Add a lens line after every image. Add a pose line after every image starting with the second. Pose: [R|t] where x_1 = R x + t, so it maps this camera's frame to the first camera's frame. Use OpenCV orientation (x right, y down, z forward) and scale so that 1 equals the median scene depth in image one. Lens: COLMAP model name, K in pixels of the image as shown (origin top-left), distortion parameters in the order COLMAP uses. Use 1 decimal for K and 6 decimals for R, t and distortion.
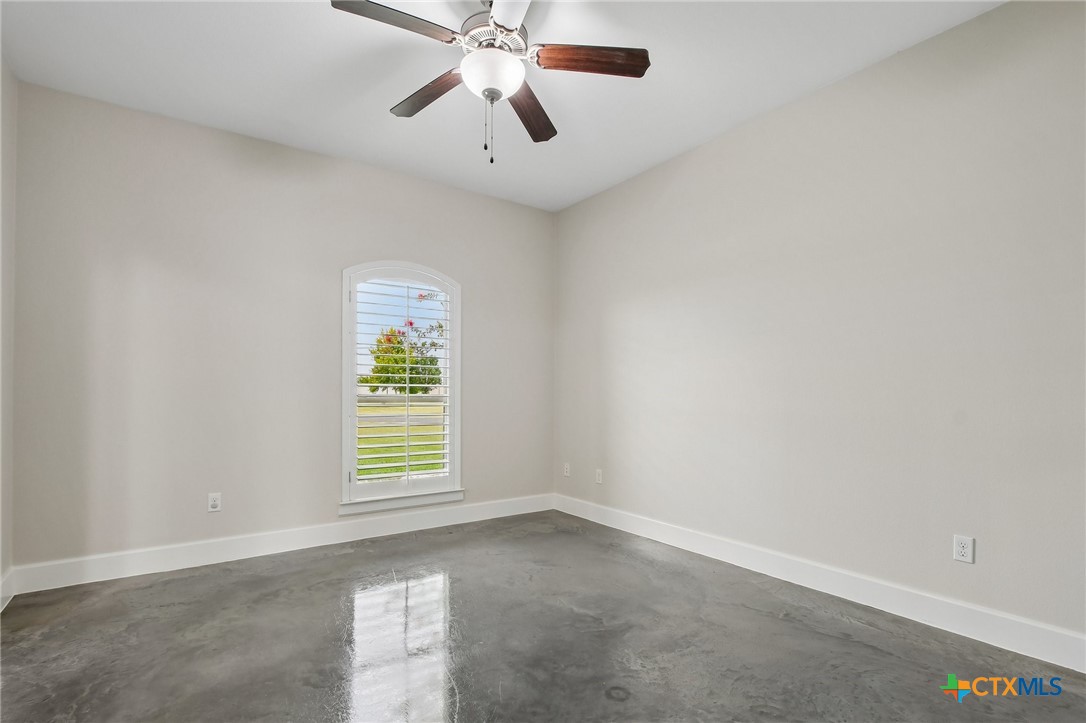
lens RADIAL K [[479.6, 0, 526.0], [0, 479.6, 391.7], [0, 0, 1]] dist [0.013824, -0.015853]
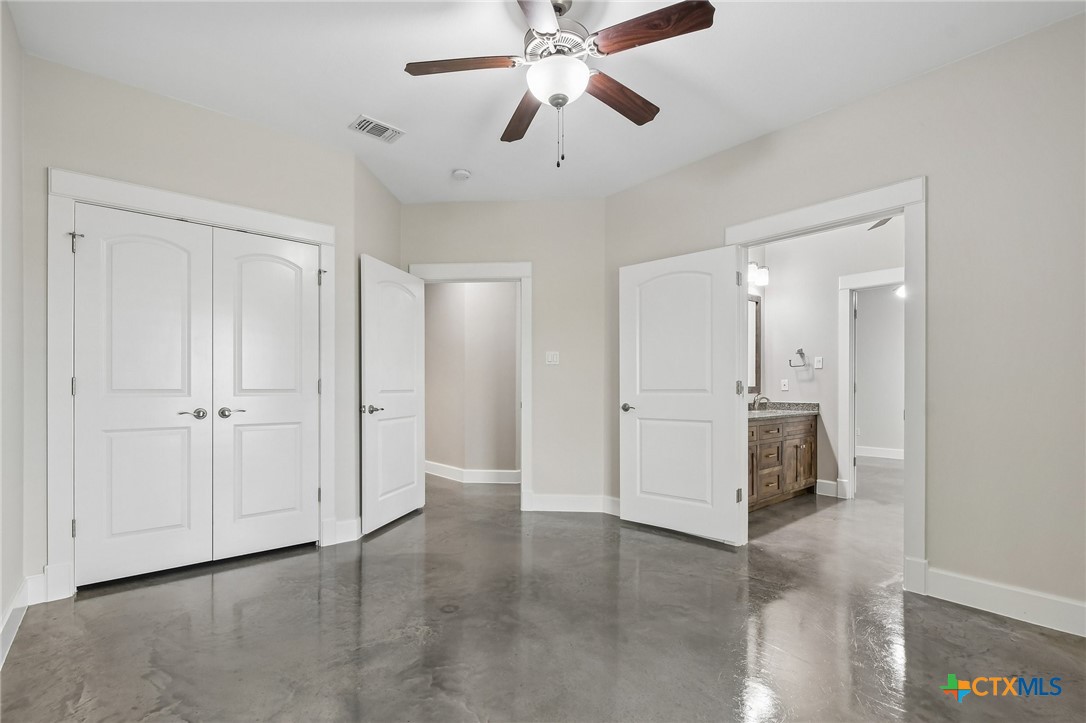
lens RADIAL K [[479.6, 0, 526.0], [0, 479.6, 391.7], [0, 0, 1]] dist [0.013824, -0.015853]
pose [[-0.993780, -0.003985, -0.111291, 0.109783], [-0.004901, 0.999956, 0.007963, -0.001264], [0.111255, 0.008459, -0.993756, 2.029063]]
